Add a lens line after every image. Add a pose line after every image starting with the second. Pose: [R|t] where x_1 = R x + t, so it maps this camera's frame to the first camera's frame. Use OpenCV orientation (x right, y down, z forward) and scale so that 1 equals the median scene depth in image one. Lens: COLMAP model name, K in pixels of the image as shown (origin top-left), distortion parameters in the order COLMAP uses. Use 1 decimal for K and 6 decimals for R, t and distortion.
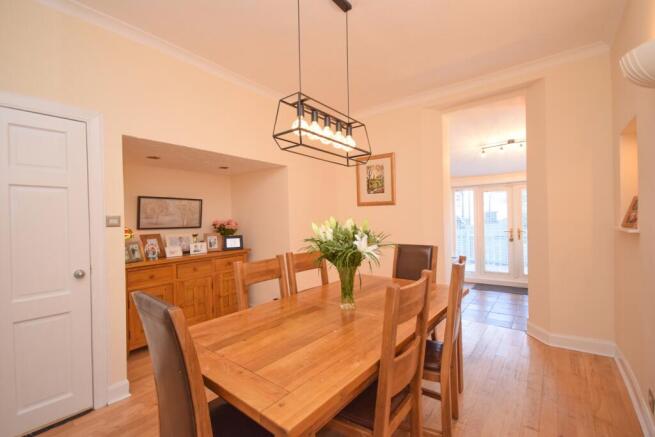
lens RADIAL K [[288.6, 0, 327.5], [0, 288.6, 218.5], [0, 0, 1]] dist [0.000102, -0.000237]
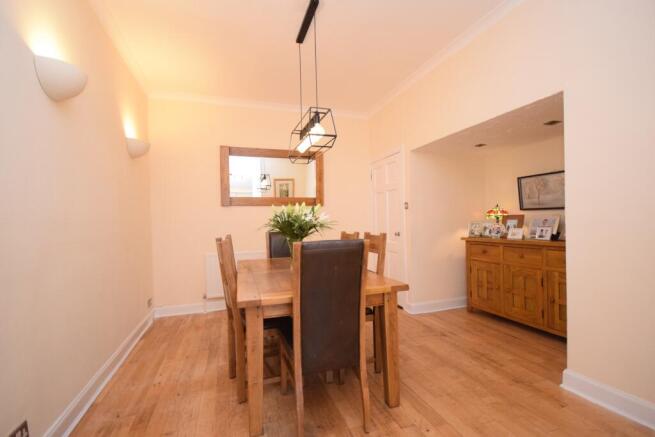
lens RADIAL K [[288.6, 0, 327.5], [0, 288.6, 218.5], [0, 0, 1]] dist [0.000102, -0.000237]
pose [[-0.545582, 0.042688, -0.836969, 0.579317], [0.039428, 0.998903, 0.025246, 0.016759], [0.837129, -0.019226, -0.546667, 0.961617]]
